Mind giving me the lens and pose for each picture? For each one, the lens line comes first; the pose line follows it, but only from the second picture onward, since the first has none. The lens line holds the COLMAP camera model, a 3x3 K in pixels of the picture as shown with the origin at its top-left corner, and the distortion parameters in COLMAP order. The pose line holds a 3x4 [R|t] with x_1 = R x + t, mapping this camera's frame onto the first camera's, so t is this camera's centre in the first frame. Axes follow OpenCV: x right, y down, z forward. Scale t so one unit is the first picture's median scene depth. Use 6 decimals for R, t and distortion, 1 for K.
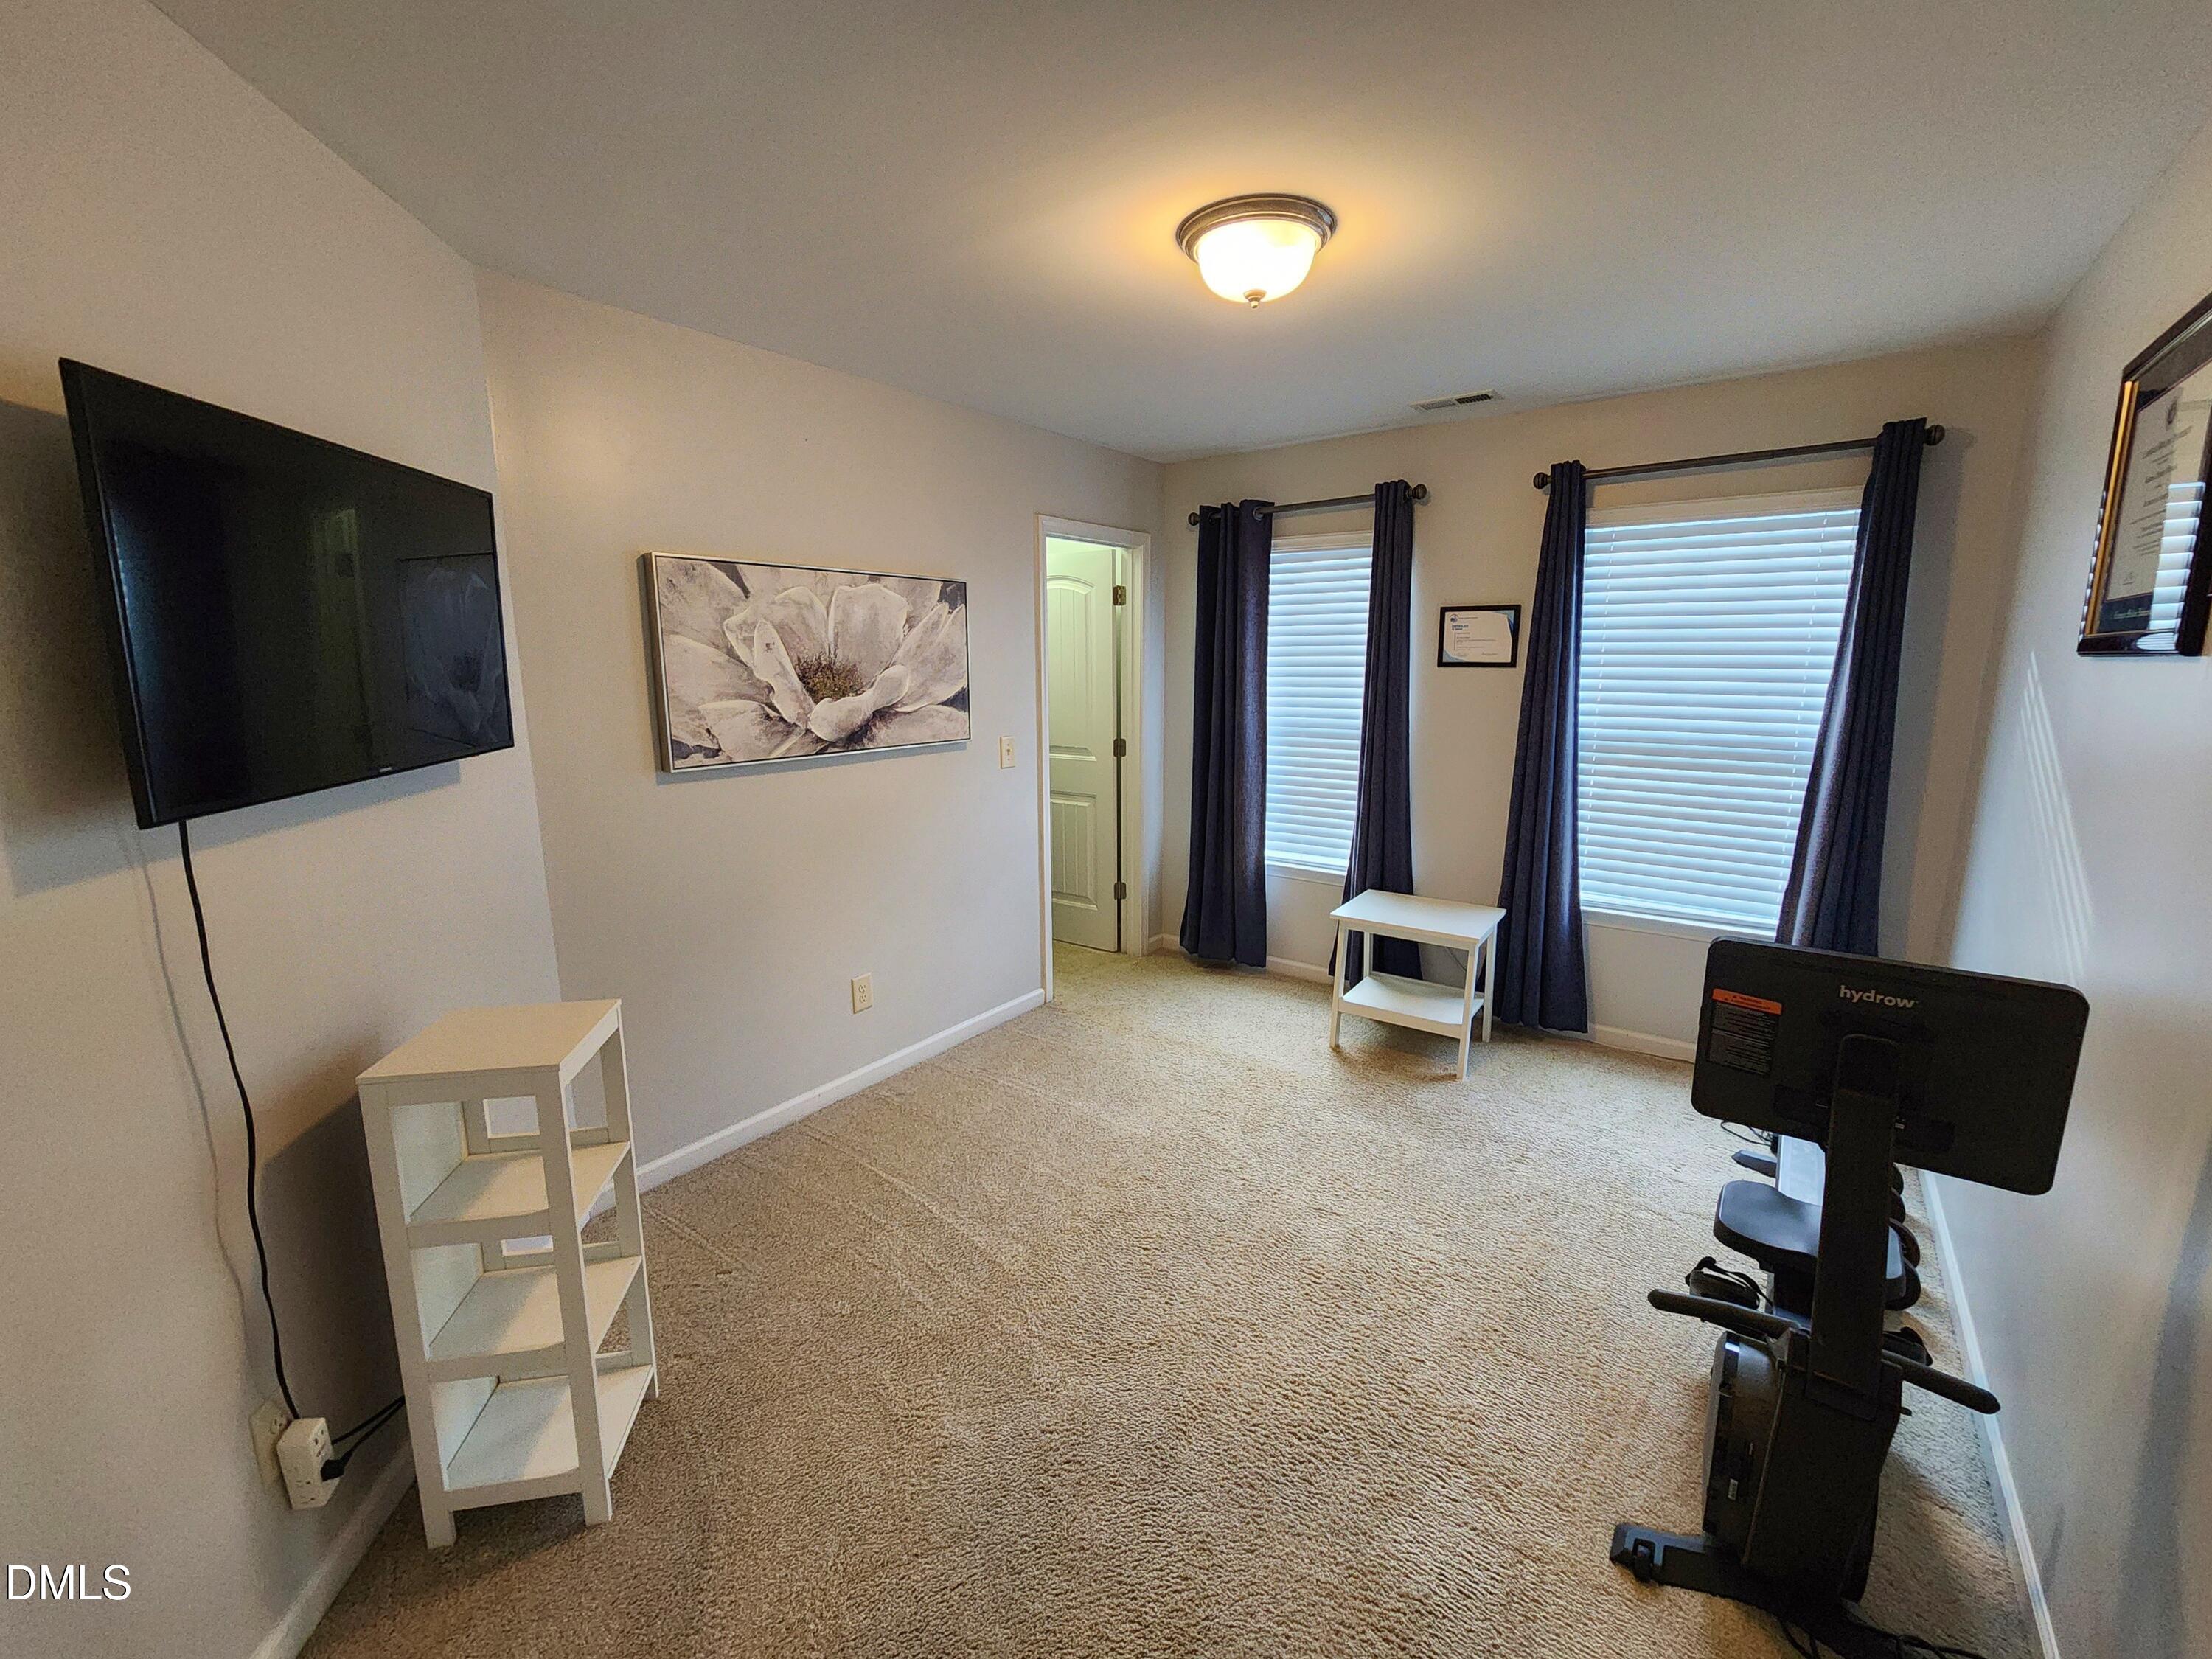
lens RADIAL K [[902.6, 0, 1090.7], [0, 902.6, 837.2], [0, 0, 1]] dist [-0.020318, 0.000095]
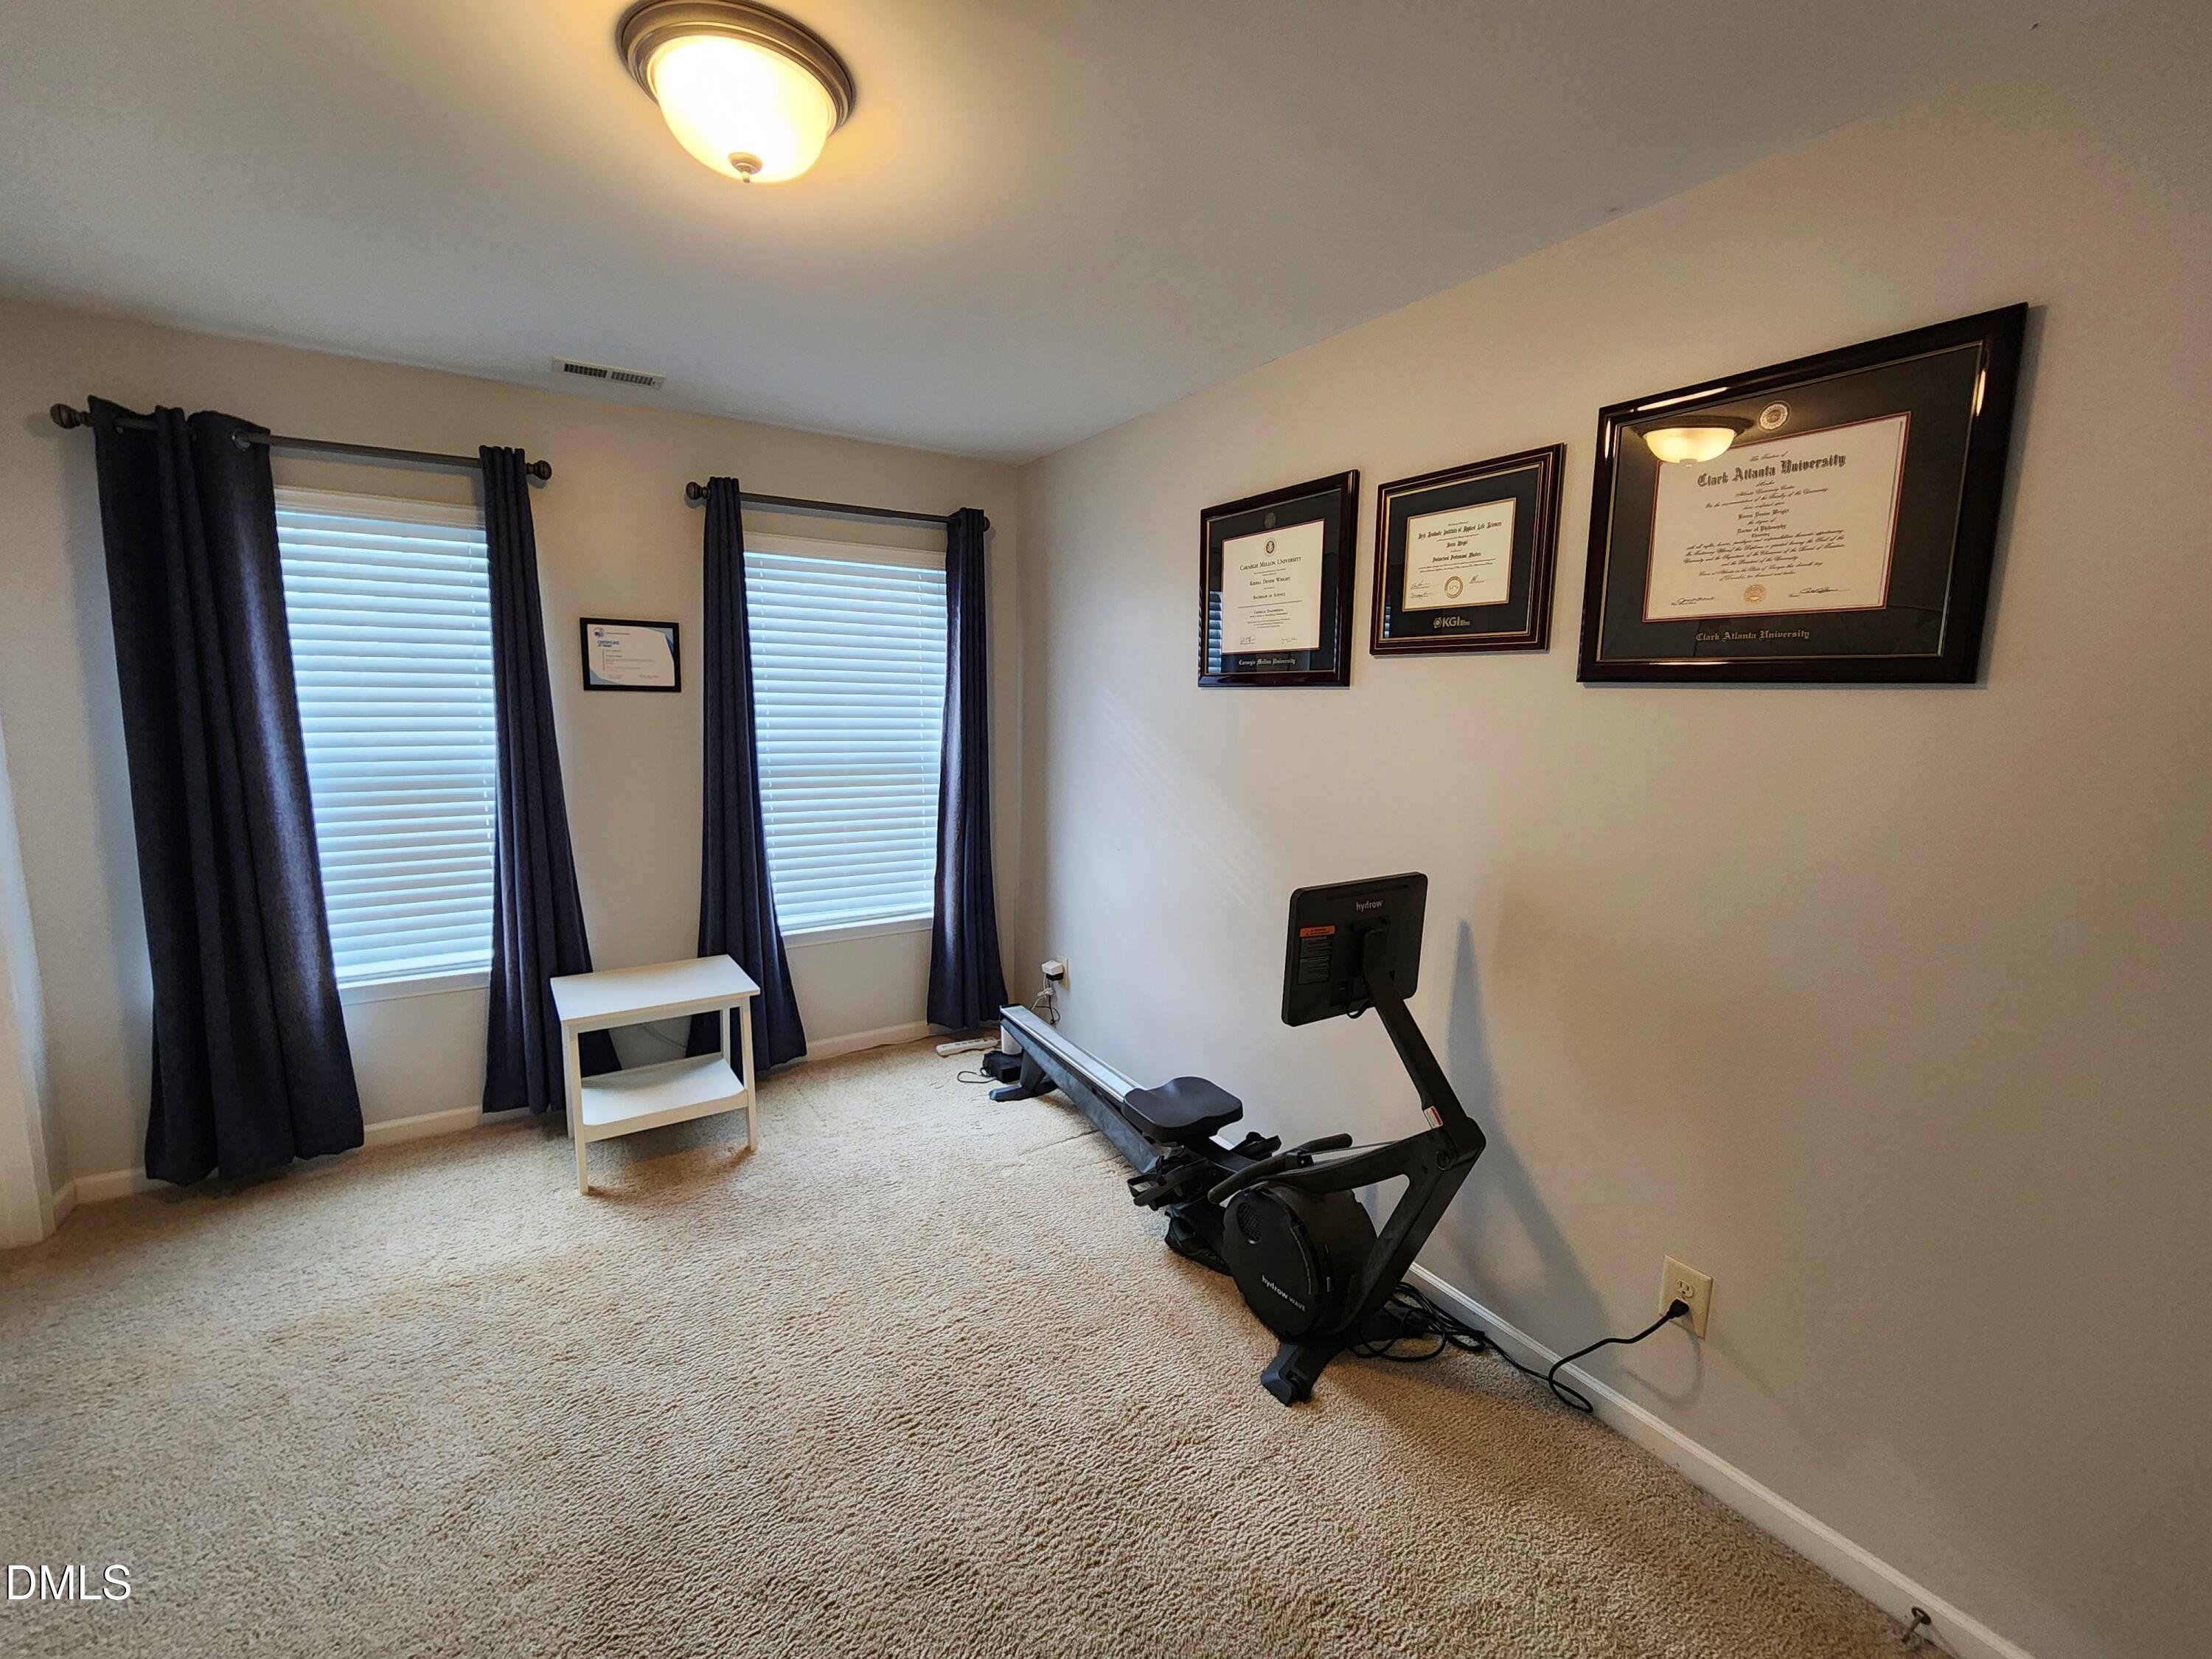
lens RADIAL K [[902.6, 0, 1090.7], [0, 902.6, 837.2], [0, 0, 1]] dist [-0.020318, 0.000095]
pose [[0.331983, -0.129681, 0.934329, -0.370223], [0.164331, 0.983309, 0.078090, -0.069918], [-0.928861, 0.127614, 0.347753, 0.465668]]
